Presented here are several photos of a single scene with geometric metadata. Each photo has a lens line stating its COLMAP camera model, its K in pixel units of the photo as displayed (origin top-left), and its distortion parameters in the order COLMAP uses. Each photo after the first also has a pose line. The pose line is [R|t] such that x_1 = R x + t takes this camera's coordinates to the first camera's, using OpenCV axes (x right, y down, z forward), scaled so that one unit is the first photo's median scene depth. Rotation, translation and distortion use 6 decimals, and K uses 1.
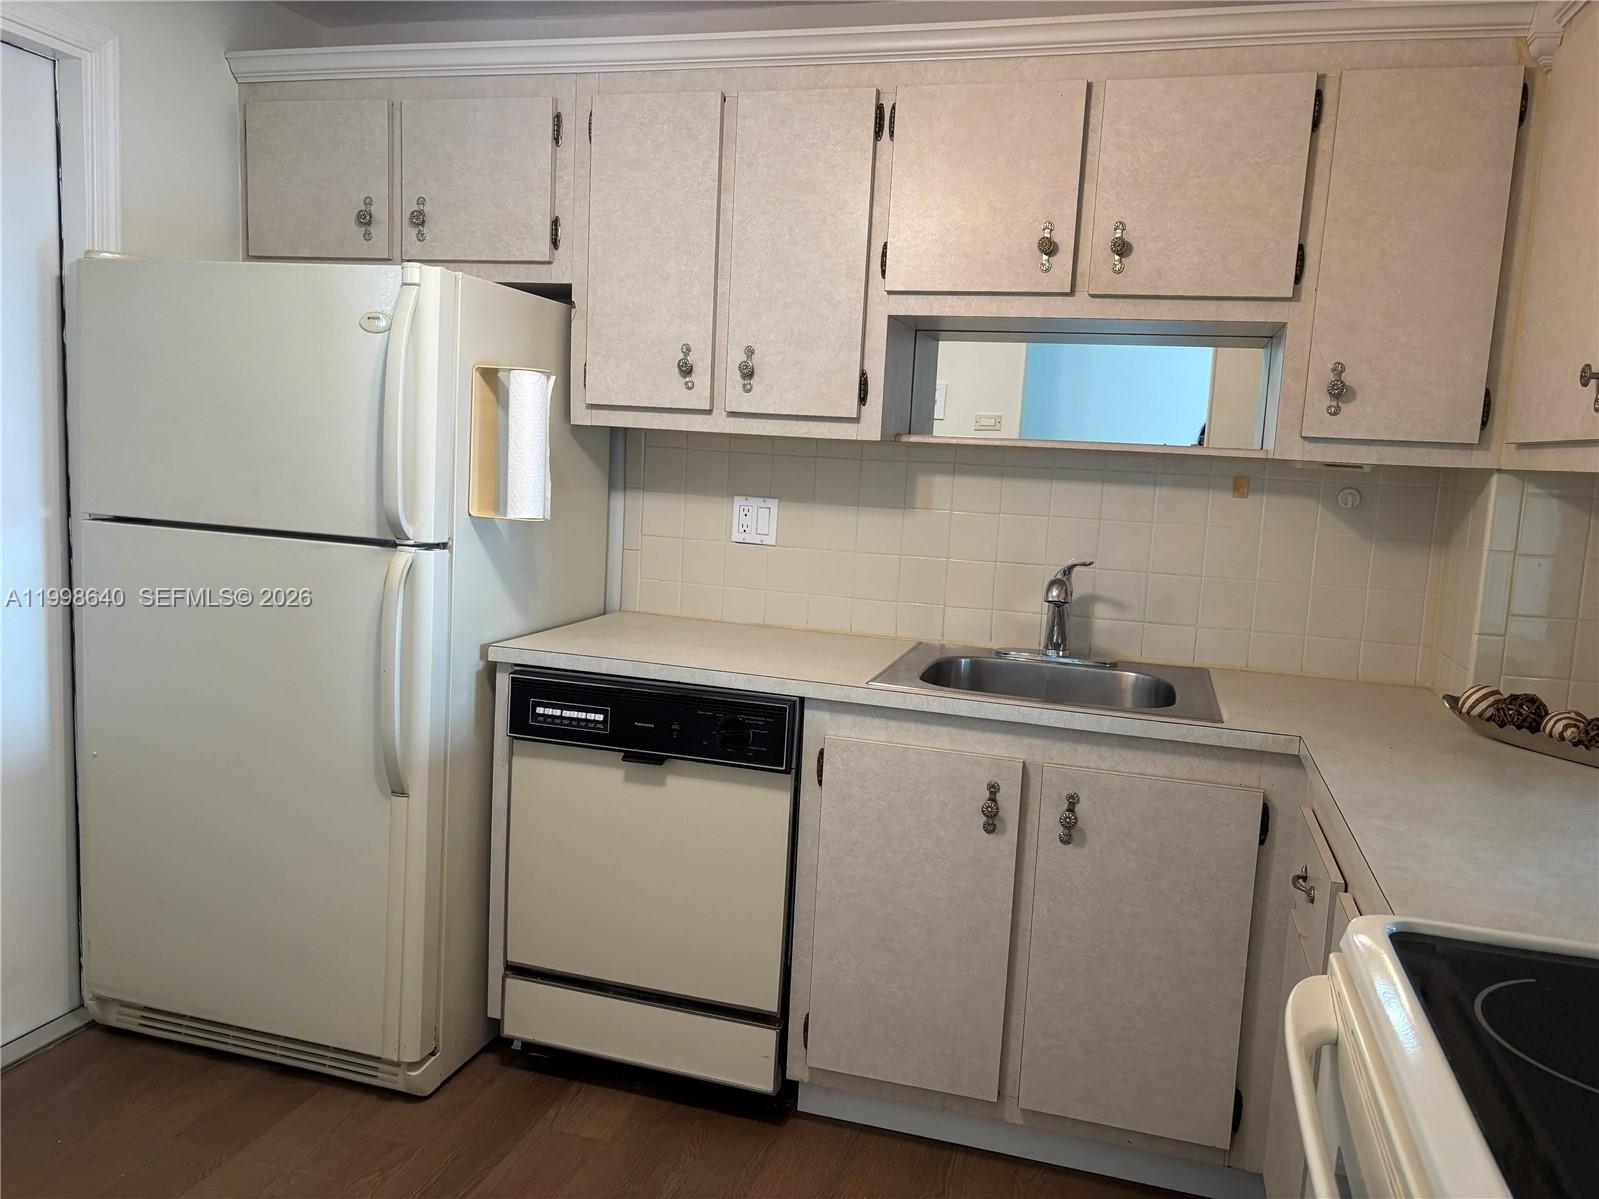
lens RADIAL K [[1180.1, 0, 803.9], [0, 1180.1, 603.8], [0, 0, 1]] dist [0.018702, -0.032093]
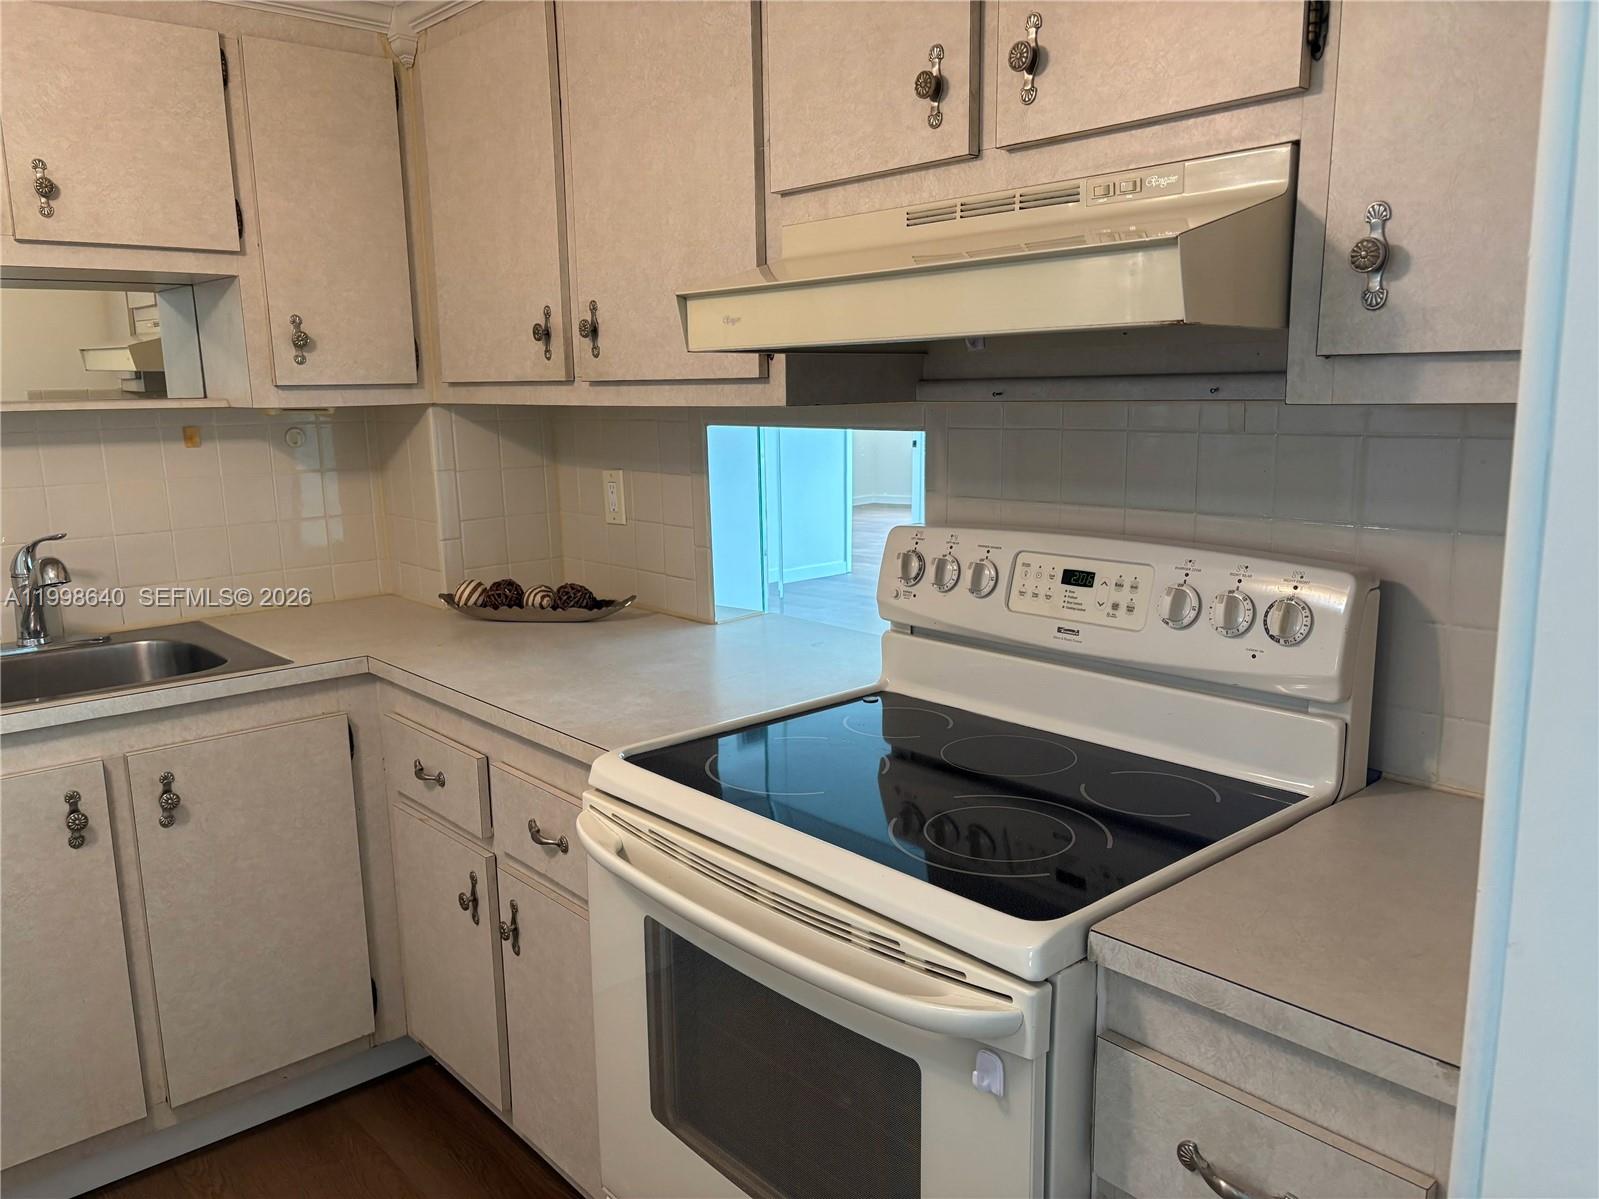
lens RADIAL K [[1180.1, 0, 803.9], [0, 1180.1, 603.8], [0, 0, 1]] dist [0.018702, -0.032093]
pose [[0.523379, -0.212342, 0.825219, -0.258994], [0.153081, 0.976127, 0.154084, -0.042420], [-0.838237, 0.045681, 0.543390, 0.033712]]
